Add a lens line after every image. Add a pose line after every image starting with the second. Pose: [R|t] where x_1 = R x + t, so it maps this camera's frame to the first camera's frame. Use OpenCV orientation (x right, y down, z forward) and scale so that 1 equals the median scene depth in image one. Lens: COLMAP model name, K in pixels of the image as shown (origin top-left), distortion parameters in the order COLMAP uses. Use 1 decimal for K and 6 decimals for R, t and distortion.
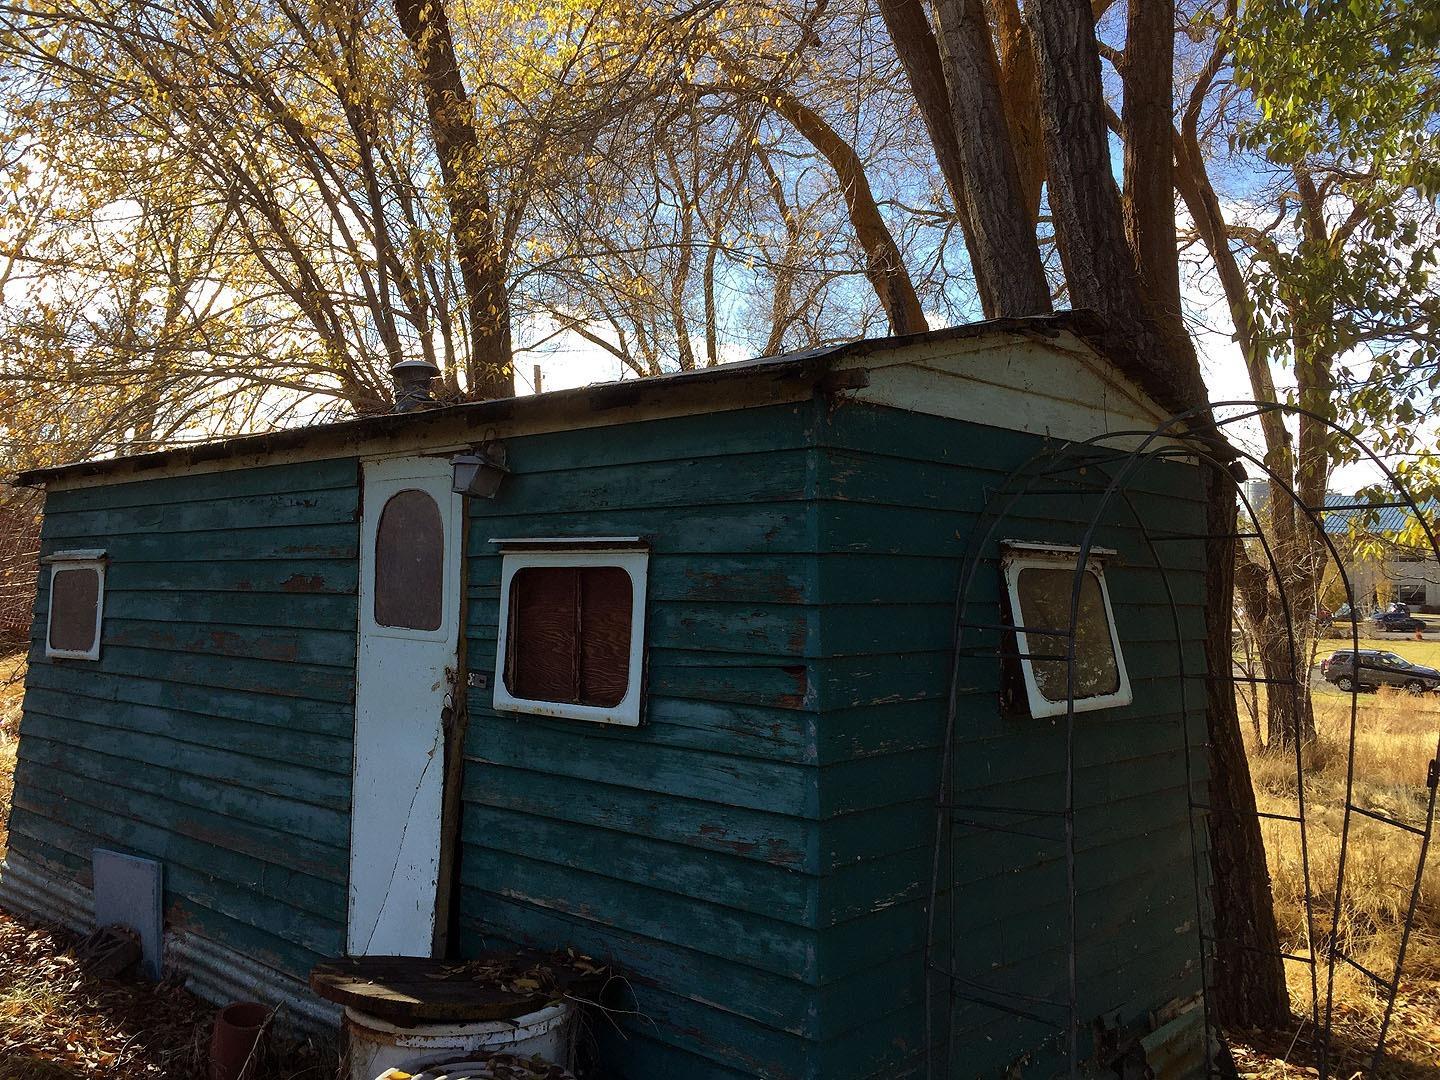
lens RADIAL K [[1214.7, 0, 711.2], [0, 1214.7, 528.0], [0, 0, 1]] dist [0.094035, -0.112975]
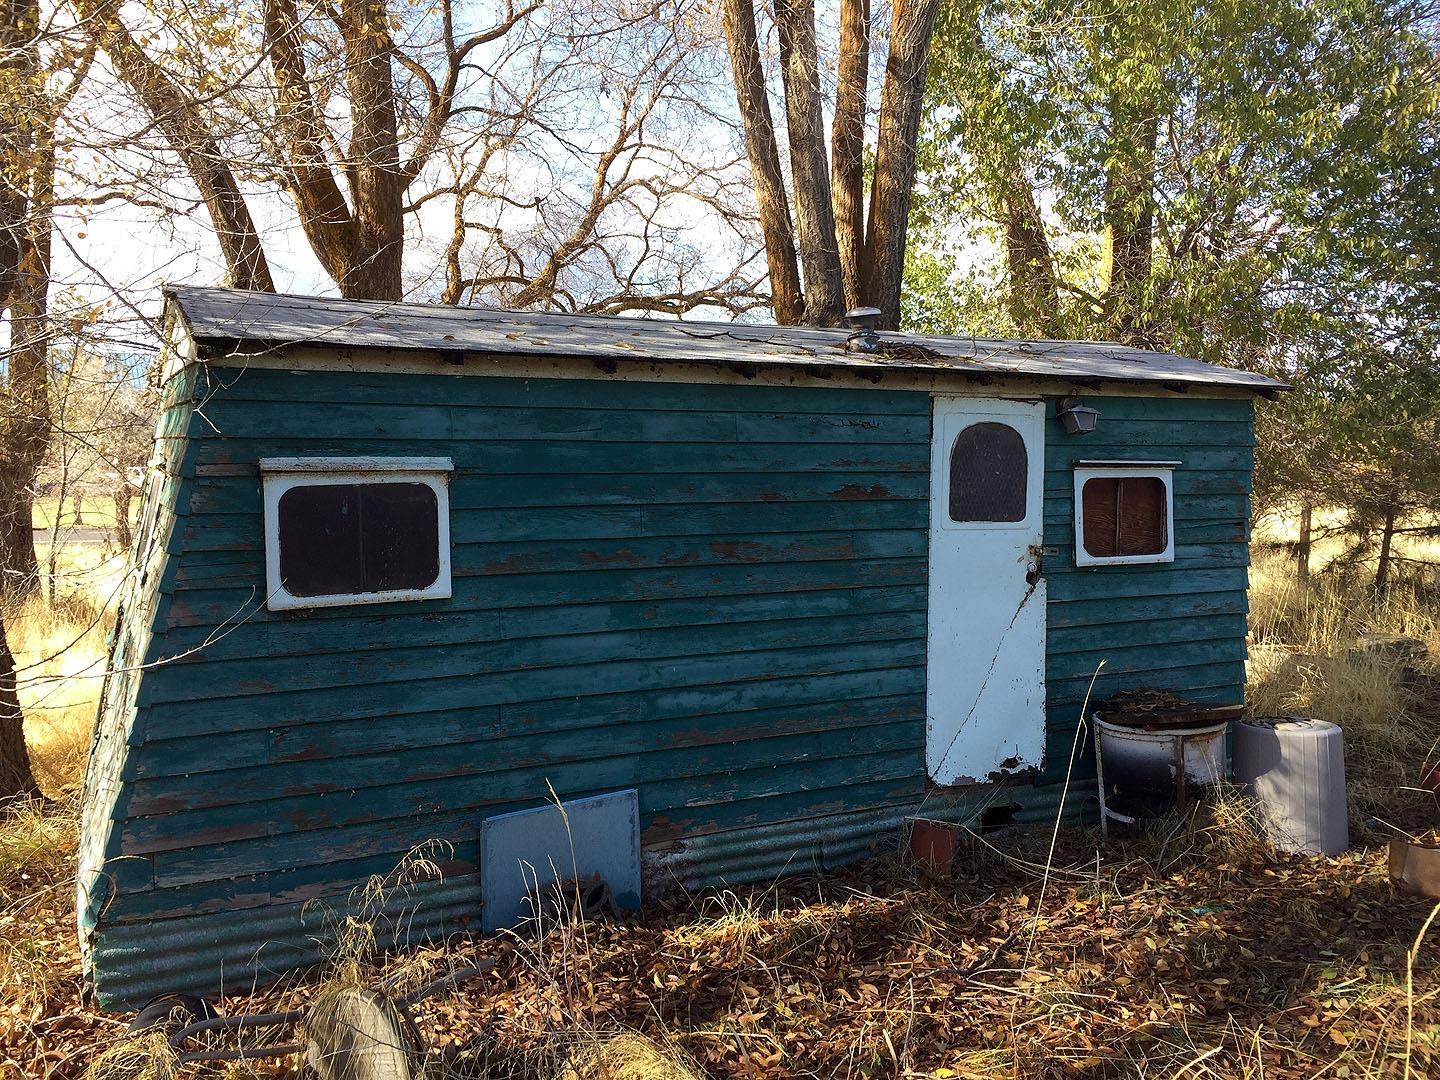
lens RADIAL K [[1214.7, 0, 711.2], [0, 1214.7, 528.0], [0, 0, 1]] dist [0.094035, -0.112975]
pose [[0.339735, -0.068962, 0.937990, -2.255940], [-0.045480, 0.994937, 0.089622, -0.029655], [-0.939421, -0.073108, 0.334878, 1.121181]]
